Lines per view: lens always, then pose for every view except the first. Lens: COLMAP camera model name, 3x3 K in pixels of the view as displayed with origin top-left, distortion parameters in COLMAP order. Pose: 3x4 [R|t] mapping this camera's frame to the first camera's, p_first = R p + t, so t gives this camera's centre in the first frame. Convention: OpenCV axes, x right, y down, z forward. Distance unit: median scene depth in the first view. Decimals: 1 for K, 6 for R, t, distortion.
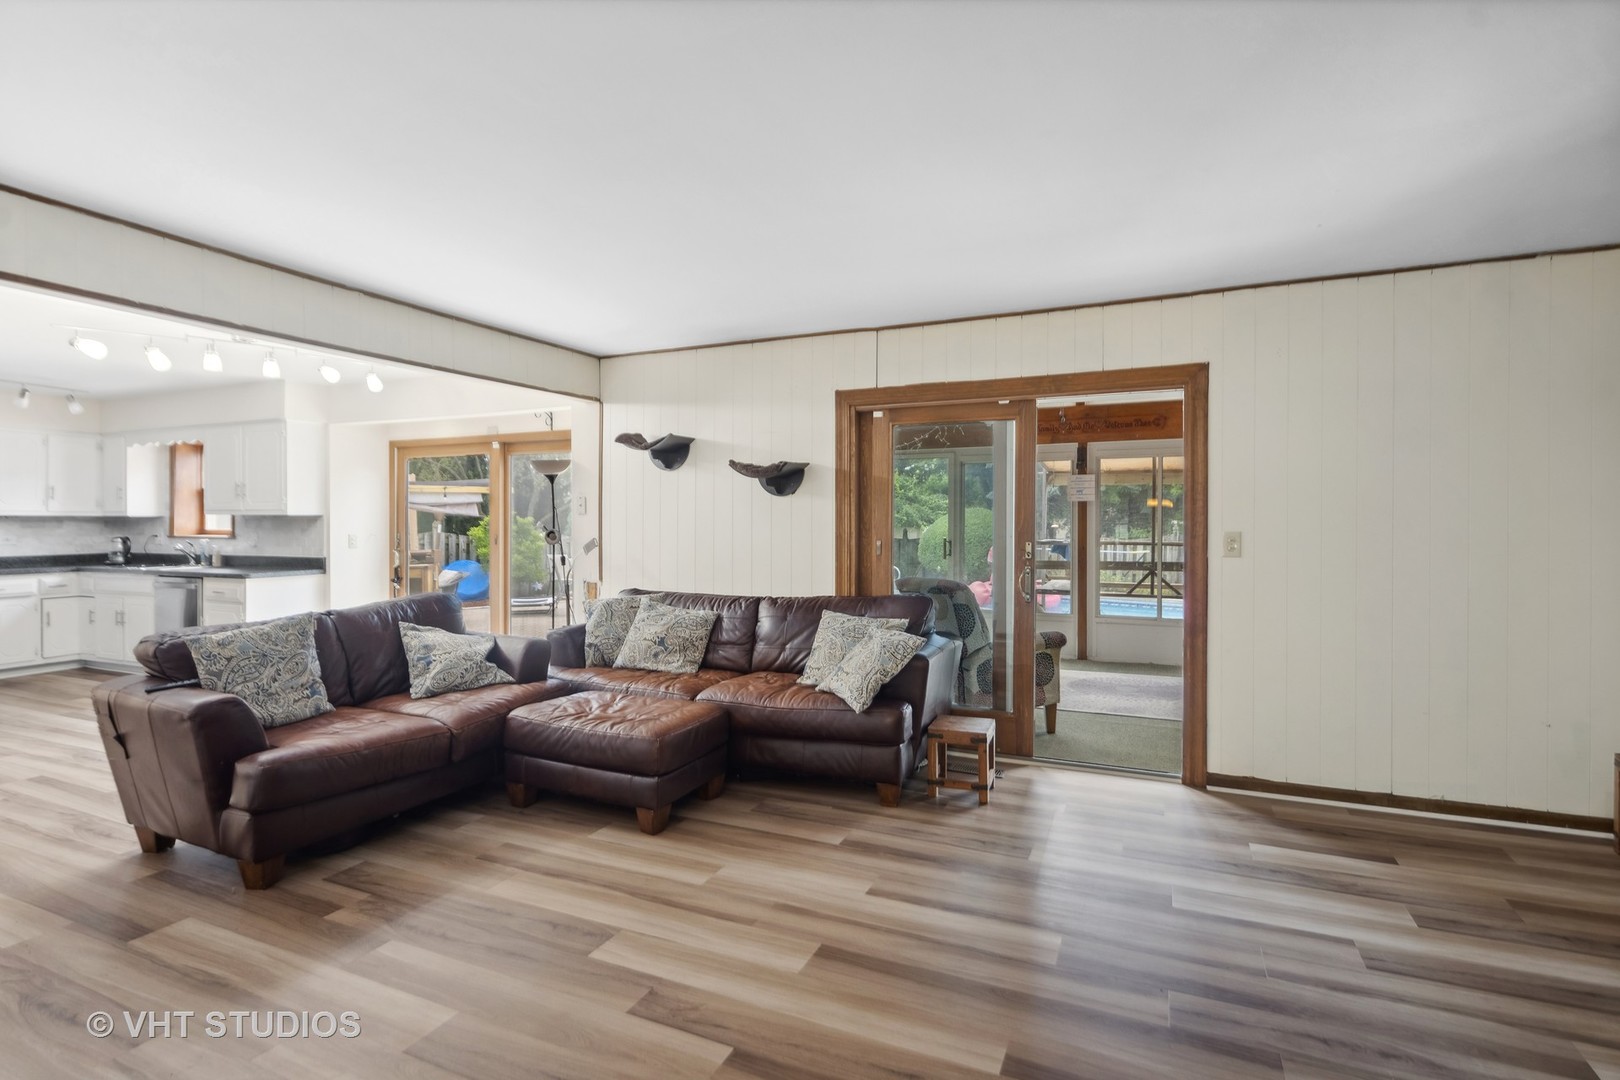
lens RADIAL K [[789.2, 0, 802.3], [0, 789.2, 528.5], [0, 0, 1]] dist [0.000035, -0.001680]
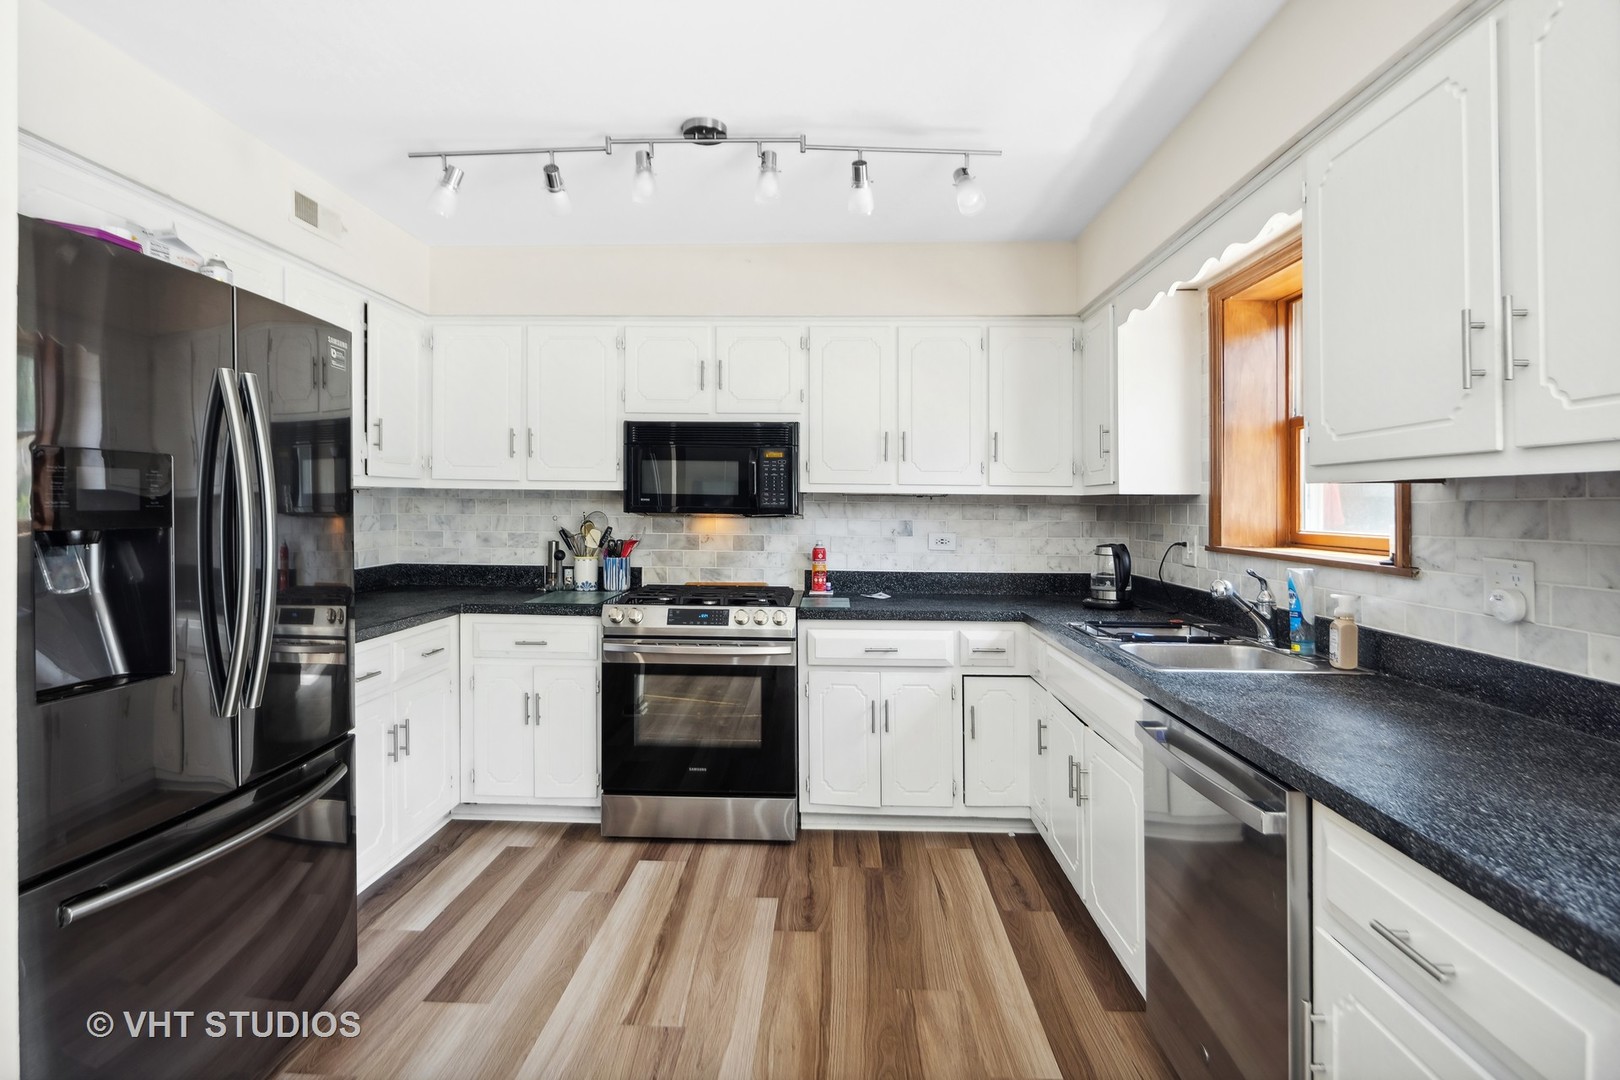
lens RADIAL K [[784.7, 0, 808.6], [0, 784.7, 490.5], [0, 0, 1]] dist [0.004107, -0.007444]
pose [[0.375678, -0.015238, -0.926625, -0.545815], [-0.011727, 0.999707, -0.021194, -0.007391], [0.926676, 0.018829, 0.375389, 0.706258]]
